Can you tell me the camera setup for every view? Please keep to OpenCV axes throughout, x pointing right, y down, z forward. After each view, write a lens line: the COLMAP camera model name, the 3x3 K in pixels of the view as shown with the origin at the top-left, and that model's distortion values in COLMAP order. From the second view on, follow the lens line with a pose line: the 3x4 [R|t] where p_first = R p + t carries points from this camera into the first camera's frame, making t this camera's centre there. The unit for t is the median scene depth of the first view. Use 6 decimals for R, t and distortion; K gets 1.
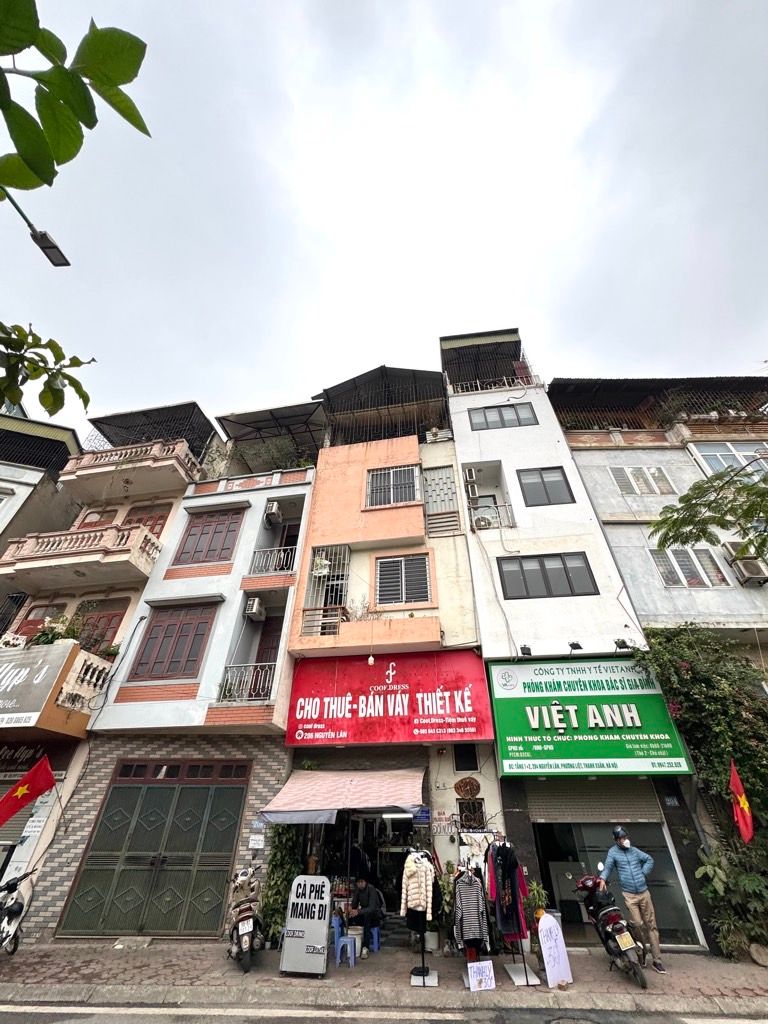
lens RADIAL K [[405.5, 0, 387.0], [0, 405.5, 513.9], [0, 0, 1]] dist [-0.001186, 0.000105]
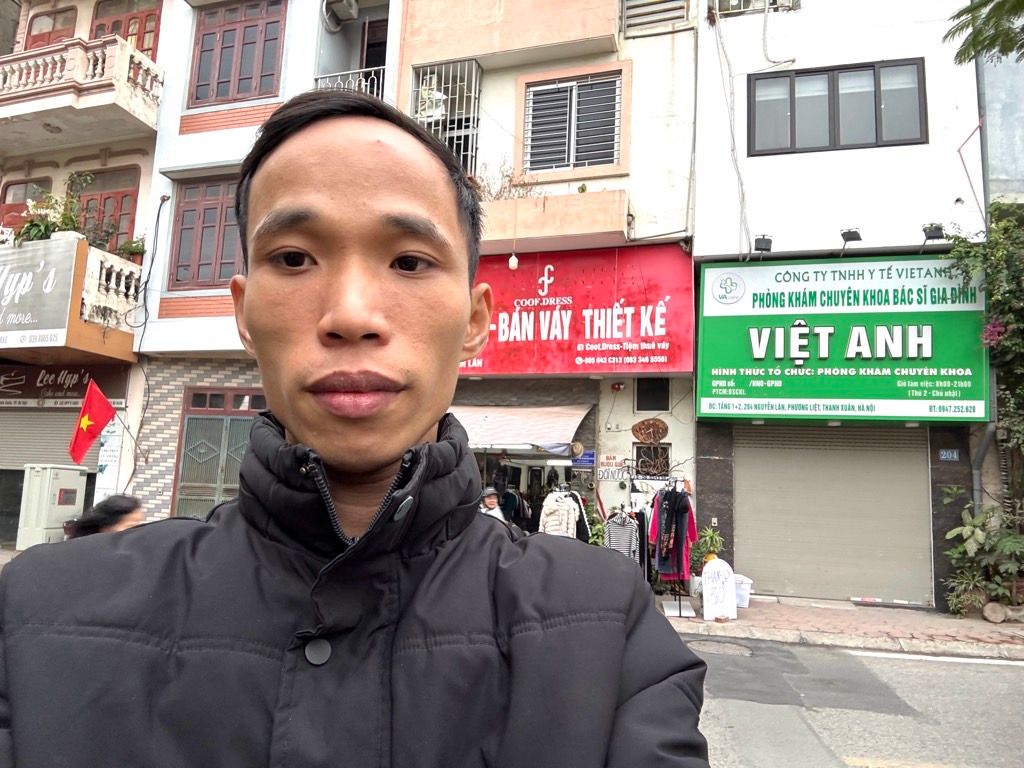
lens RADIAL K [[712.9, 0, 501.1], [0, 712.9, 395.7], [0, 0, 1]] dist [0.074654, -0.095130]
pose [[0.991006, 0.020886, -0.132177, 0.096533], [0.049186, 0.861749, 0.504945, -0.029648], [0.124449, -0.506905, 0.852971, -0.079422]]
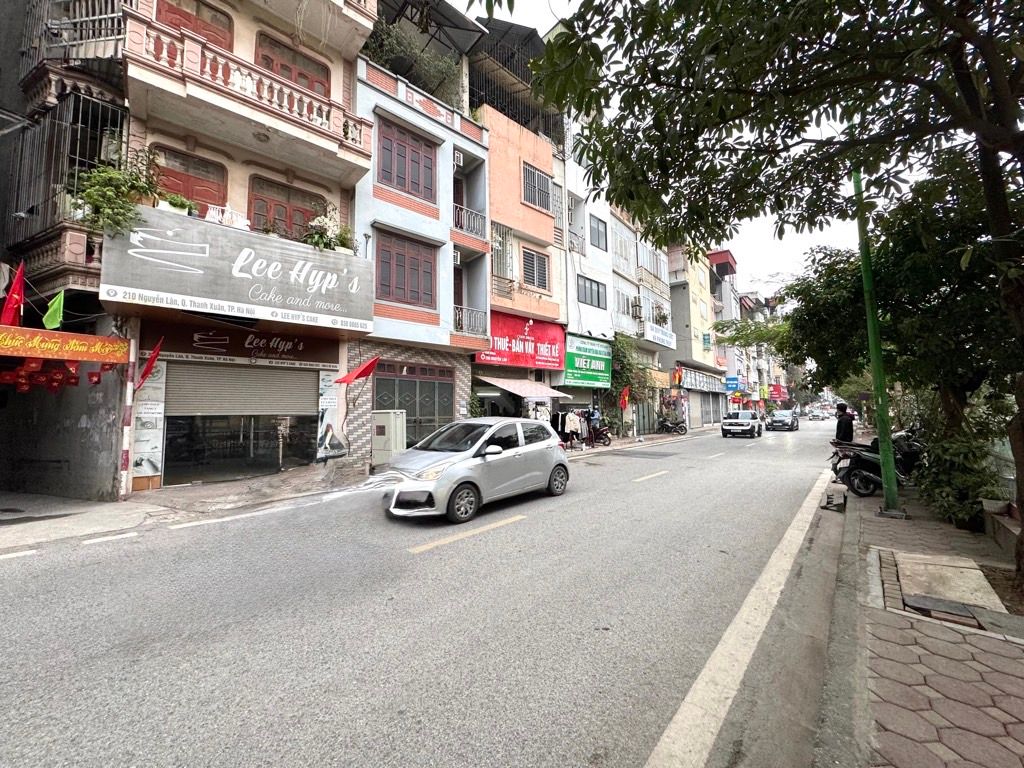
lens RADIAL K [[405.5, 0, 517.7], [0, 405.5, 382.0], [0, 0, 1]] dist [-0.001186, 0.000105]
pose [[0.617071, 0.051011, 0.785252, -1.330210], [-0.477580, 0.817378, 0.322197, 0.062077], [-0.625413, -0.573839, 0.528742, 0.044249]]
